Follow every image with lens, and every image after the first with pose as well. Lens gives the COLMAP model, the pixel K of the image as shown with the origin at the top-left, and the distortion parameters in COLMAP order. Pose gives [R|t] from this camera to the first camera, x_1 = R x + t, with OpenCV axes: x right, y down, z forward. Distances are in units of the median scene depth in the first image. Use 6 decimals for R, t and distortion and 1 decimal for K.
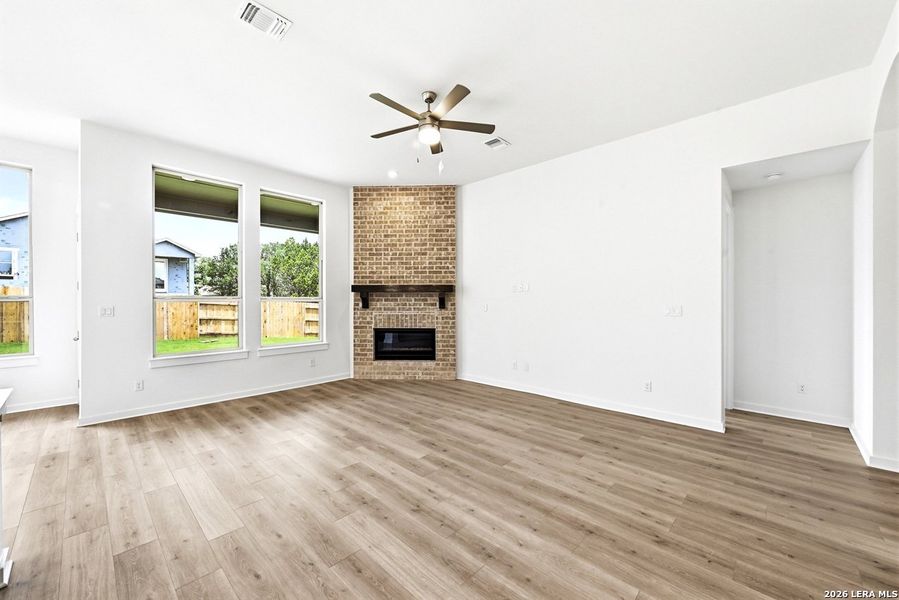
lens RADIAL K [[352.7, 0, 451.0], [0, 352.7, 300.2], [0, 0, 1]] dist [-0.003174, -0.000177]
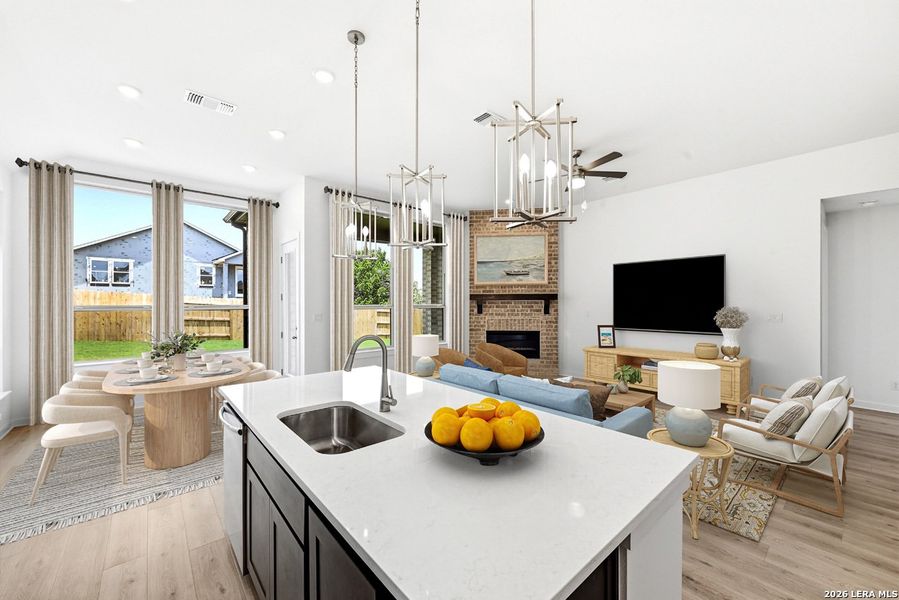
lens RADIAL K [[357.0, 0, 452.9], [0, 357.0, 302.0], [0, 0, 1]] dist [0.000436, 0.000123]
pose [[0.995276, -0.001470, -0.097079, -0.216830], [0.001271, 0.999997, -0.002108, -0.013711], [0.097082, 0.001974, 0.995274, -0.200145]]
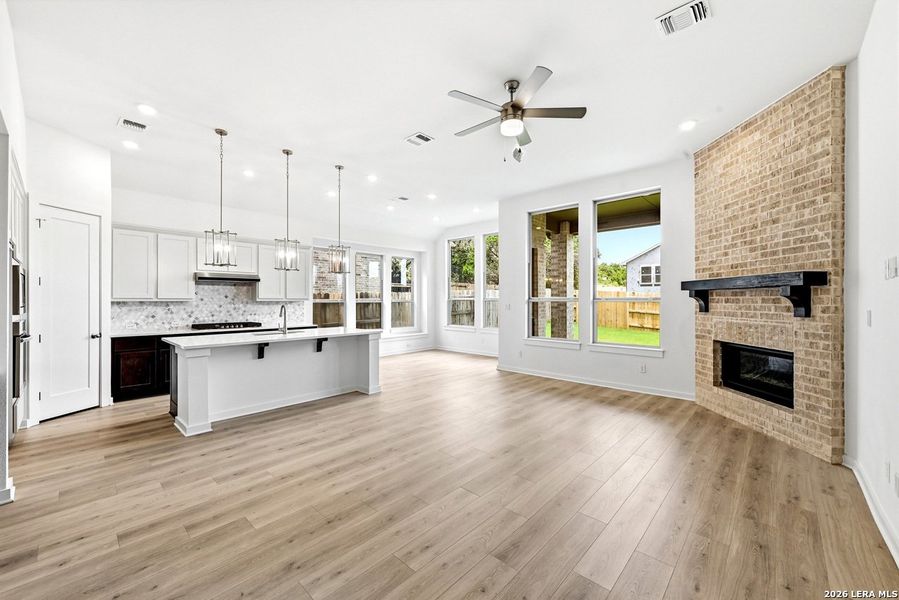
lens RADIAL K [[357.0, 0, 452.9], [0, 357.0, 302.0], [0, 0, 1]] dist [0.000436, 0.000123]
pose [[0.014305, 0.004868, -0.999886, 0.502456], [-0.001885, 0.999987, 0.004842, -0.000447], [0.999896, 0.001816, 0.014314, 0.464409]]
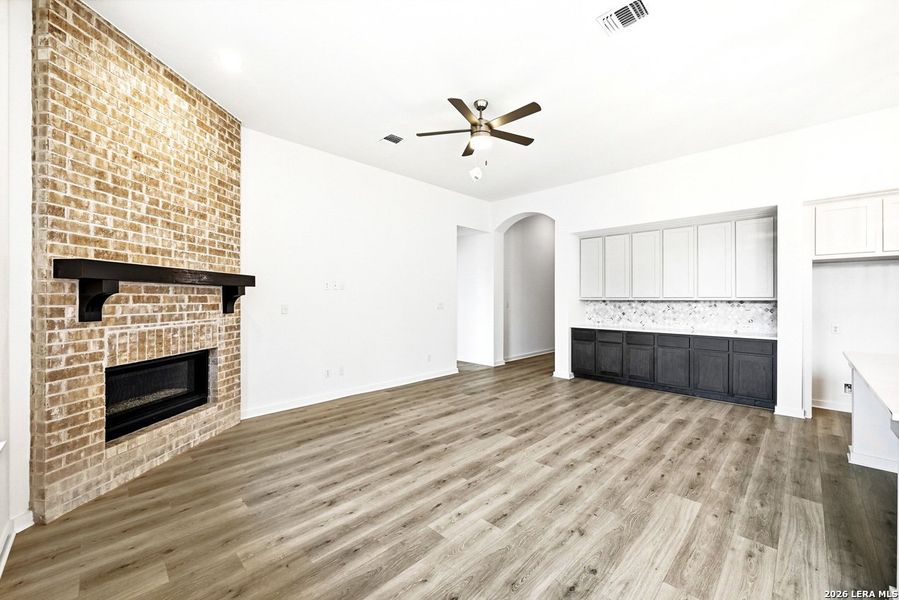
lens RADIAL K [[352.7, 0, 451.0], [0, 352.7, 300.2], [0, 0, 1]] dist [-0.003174, -0.000177]
pose [[0.030038, -0.004121, 0.999540, -0.621235], [0.000818, 0.999991, 0.004098, -0.001121], [-0.999548, 0.000695, 0.030041, 0.592852]]
